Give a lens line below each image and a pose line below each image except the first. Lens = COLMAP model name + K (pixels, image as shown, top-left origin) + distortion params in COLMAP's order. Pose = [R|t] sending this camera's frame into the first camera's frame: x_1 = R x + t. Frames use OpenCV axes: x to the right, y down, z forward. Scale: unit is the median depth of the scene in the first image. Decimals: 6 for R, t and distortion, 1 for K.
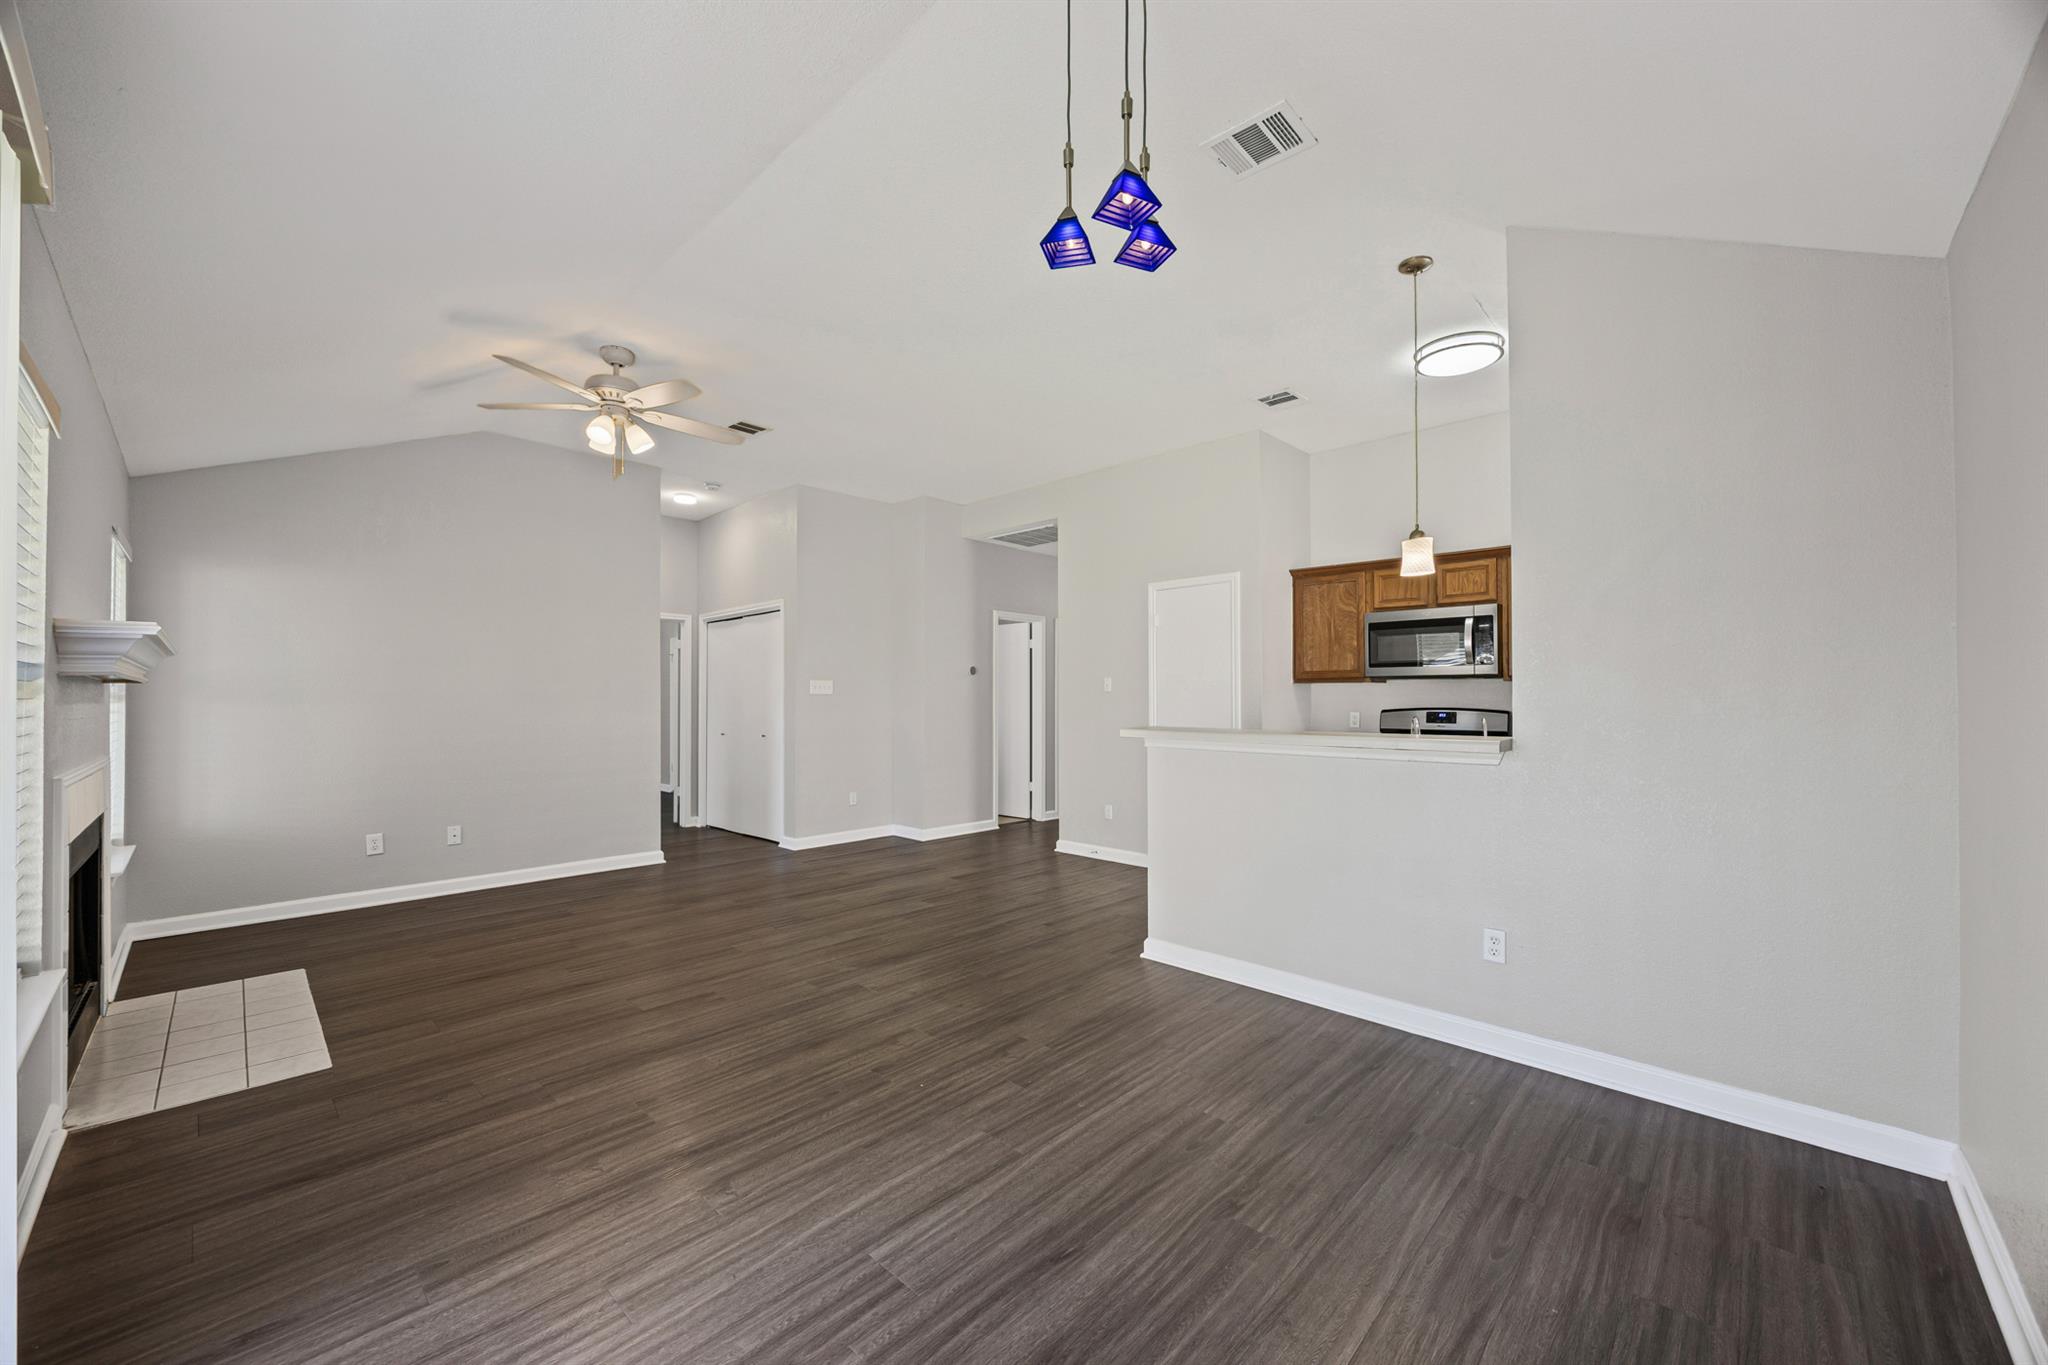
lens RADIAL K [[782.5, 0, 1023.1], [0, 782.5, 688.2], [0, 0, 1]] dist [-0.001491, -0.000252]
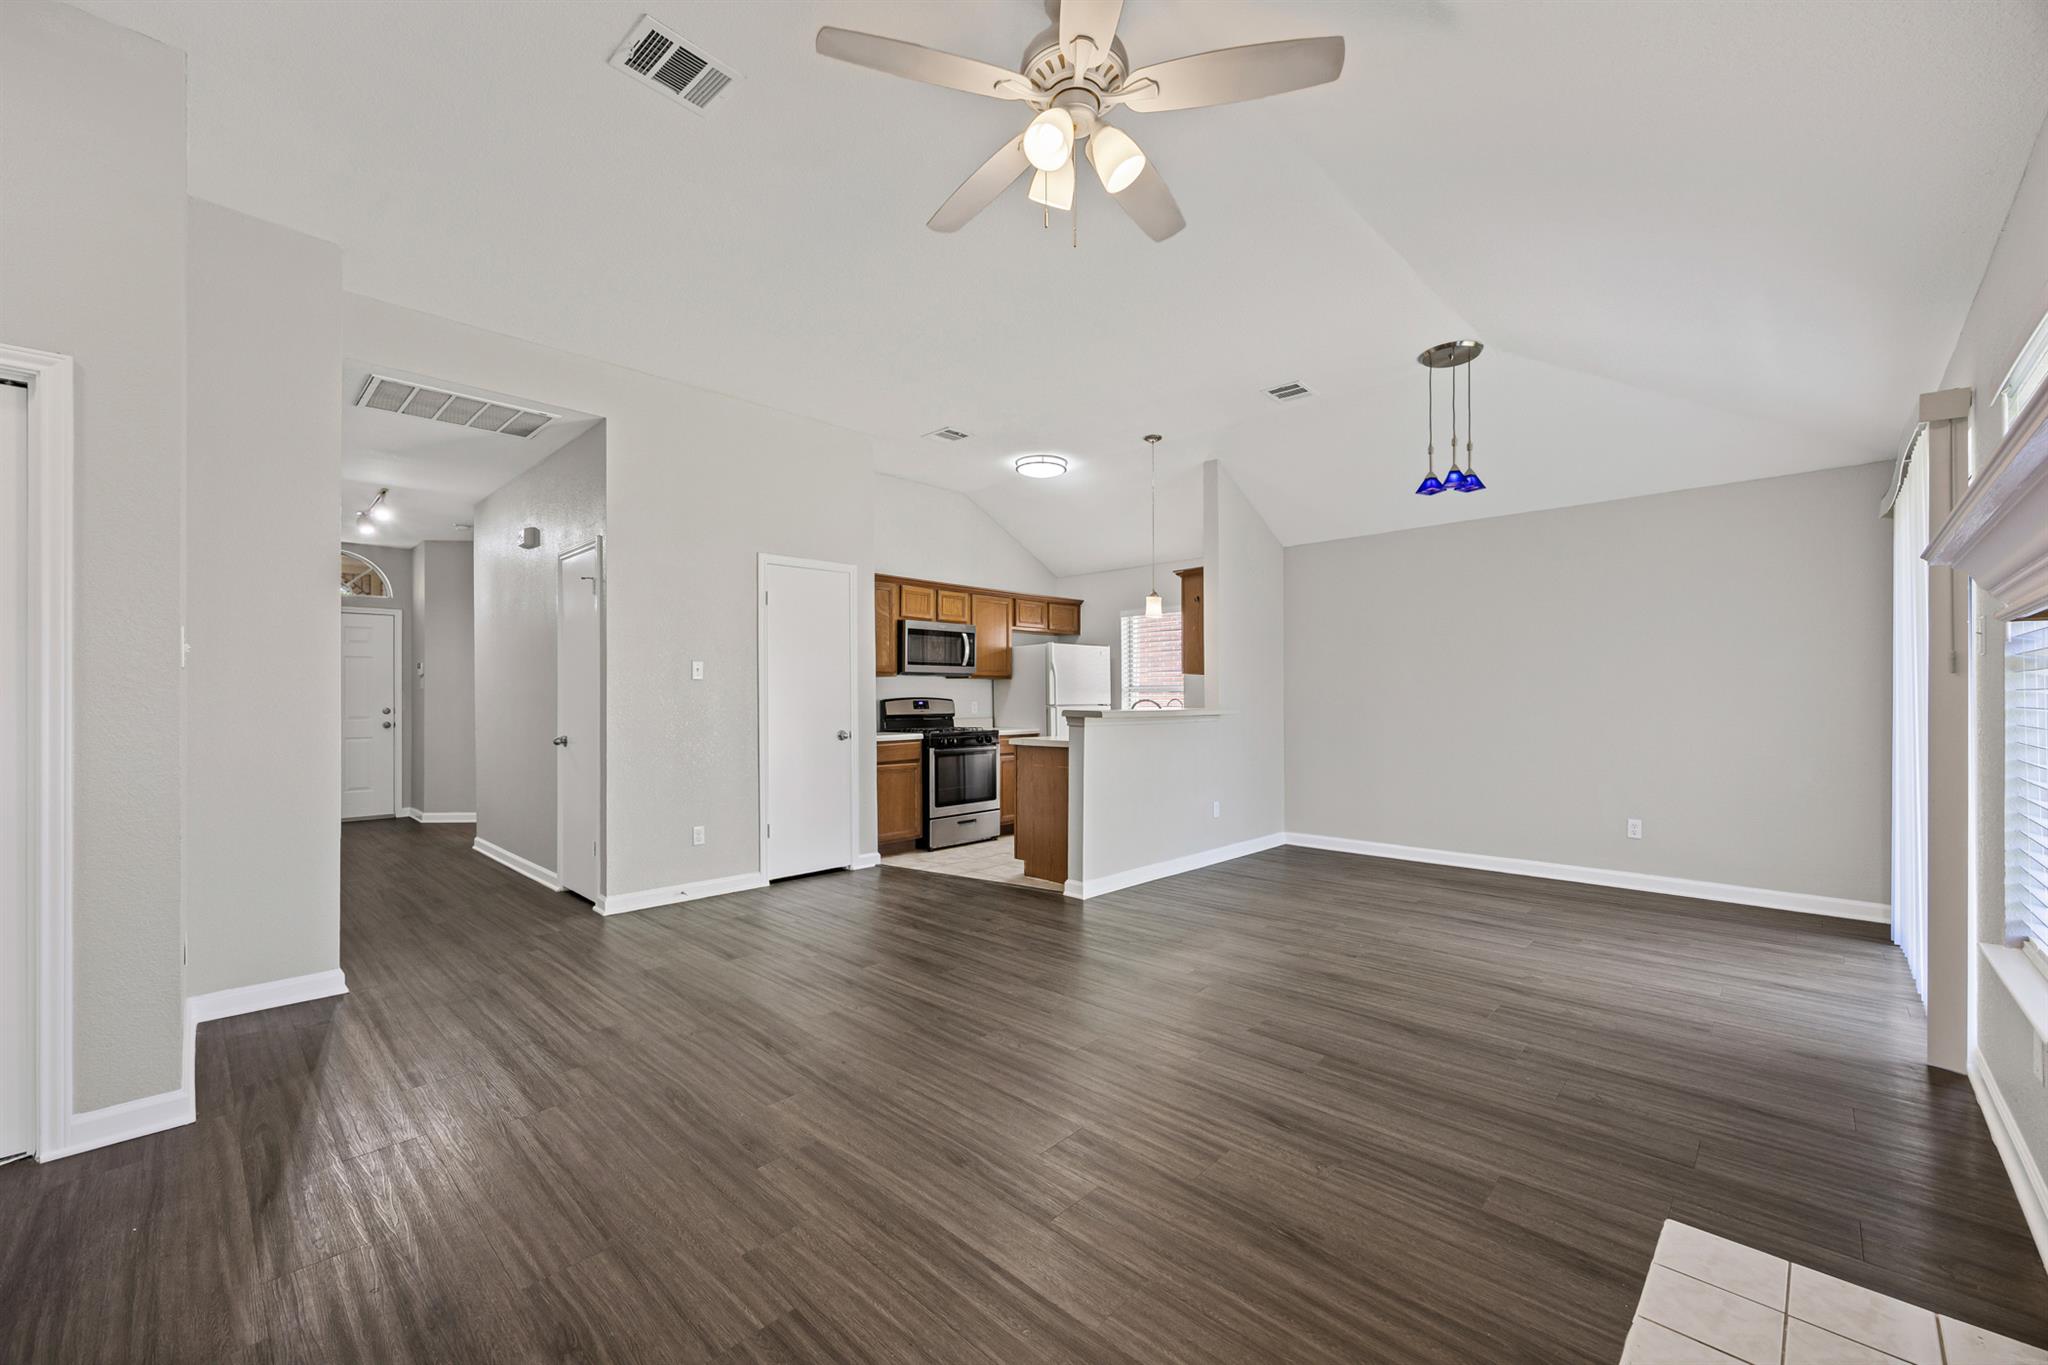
lens RADIAL K [[818.9, 0, 1024.0], [0, 818.9, 682.5], [0, 0, 1]] dist [0.001276, 0.000209]
pose [[0.005757, 0.019623, 0.999791, -1.063020], [-0.007639, 0.999779, -0.019579, 0.031494], [-0.999954, -0.007525, 0.005906, 1.031160]]
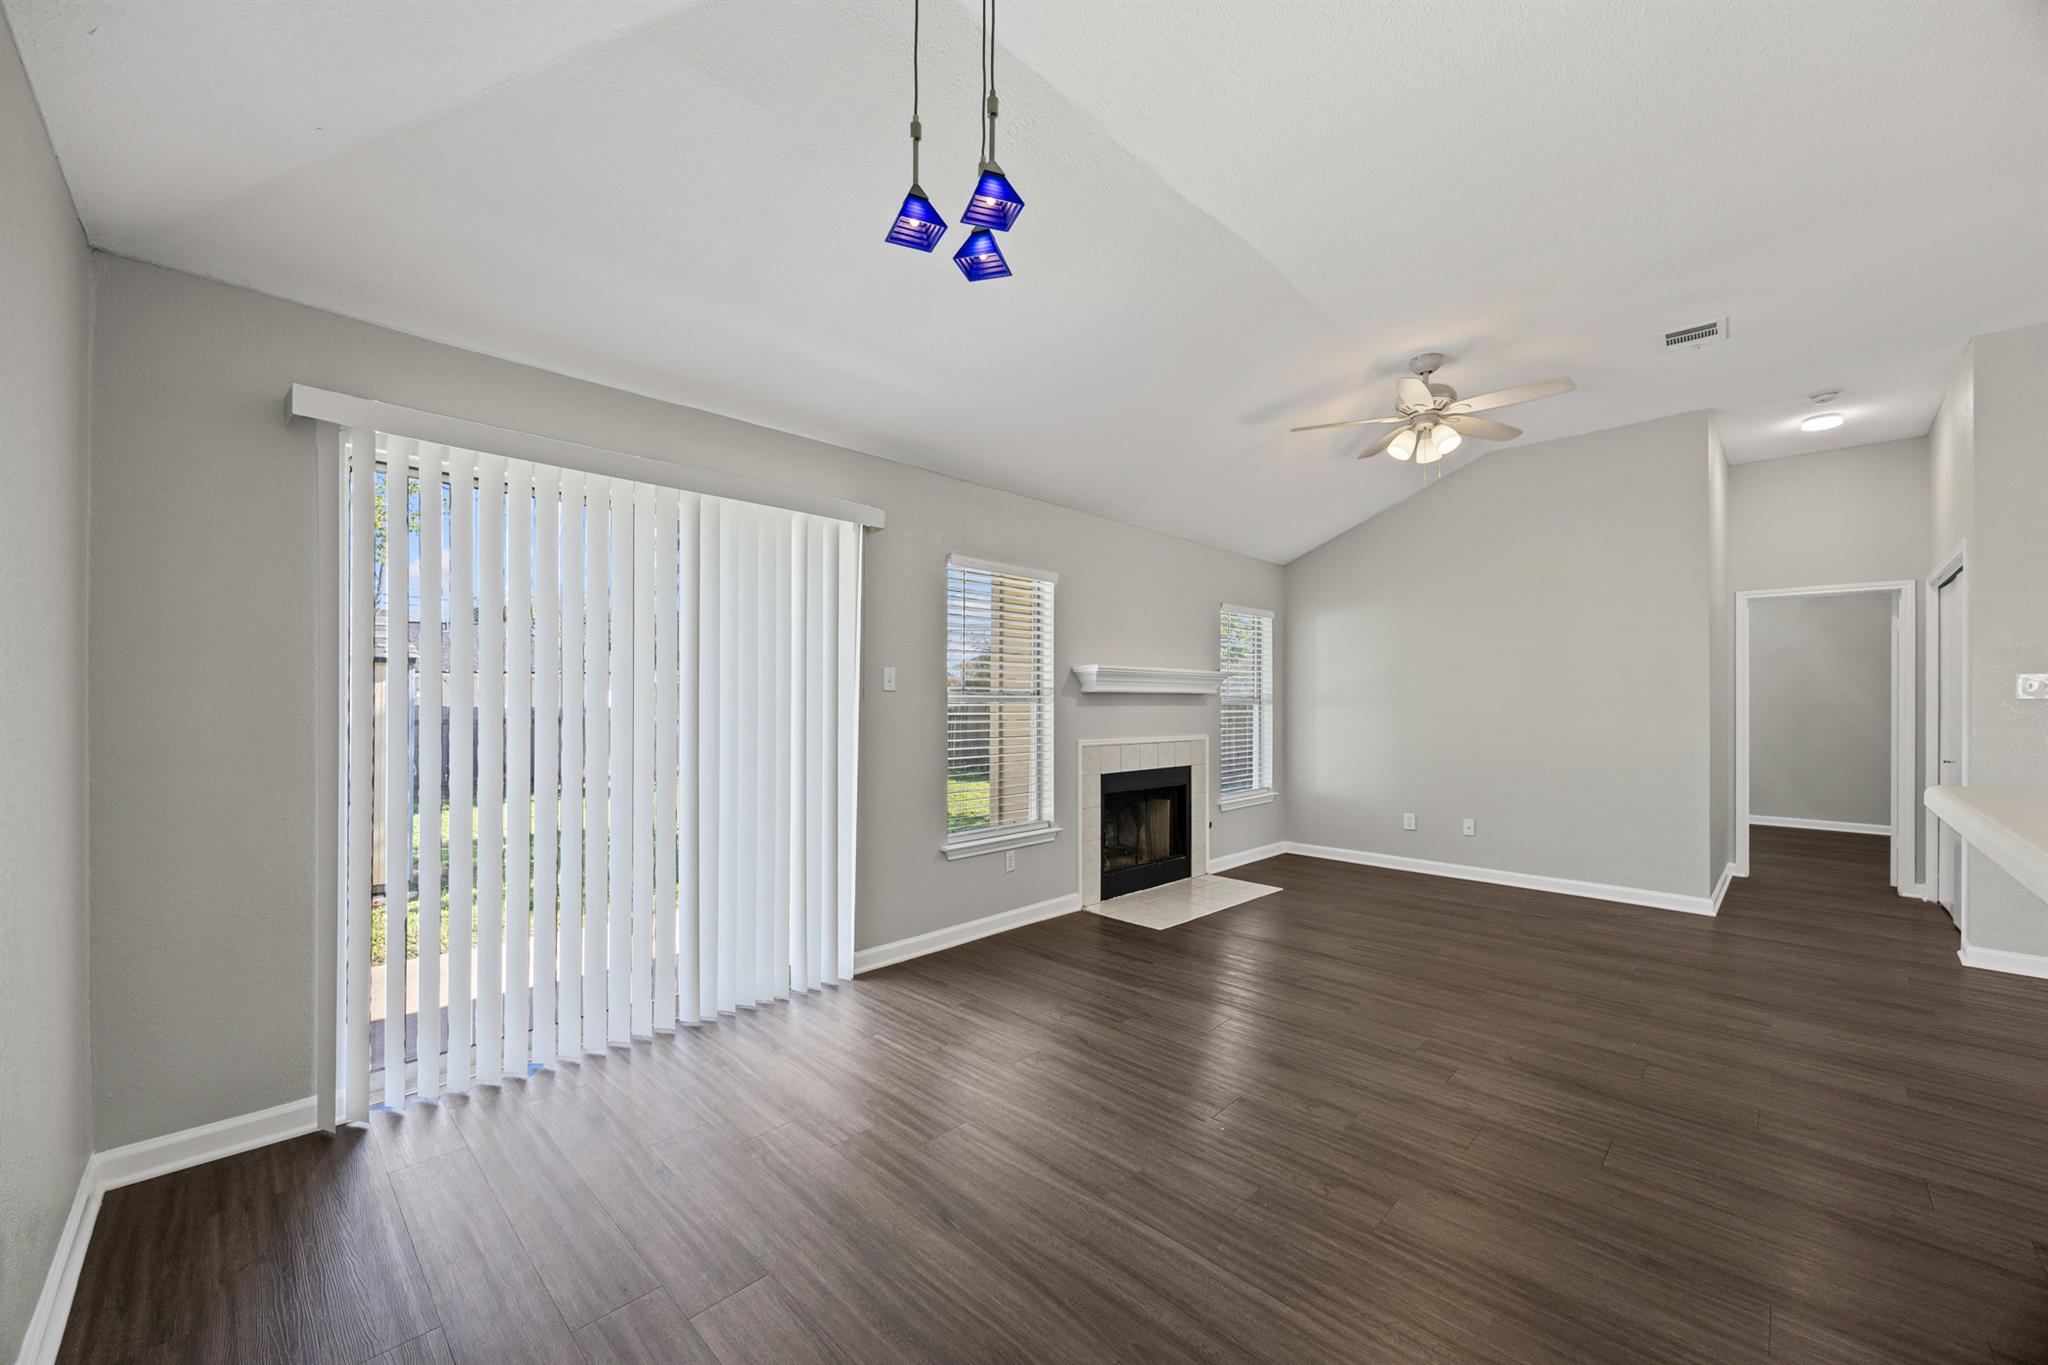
lens RADIAL K [[787.1, 0, 1020.5], [0, 787.1, 696.5], [0, 0, 1]] dist [-0.000394, 0.000007]
pose [[-0.023285, -0.004523, -0.999719, 0.507195], [0.010328, 0.999935, -0.004765, 0.002688], [0.999676, -0.010436, -0.023237, 0.502323]]
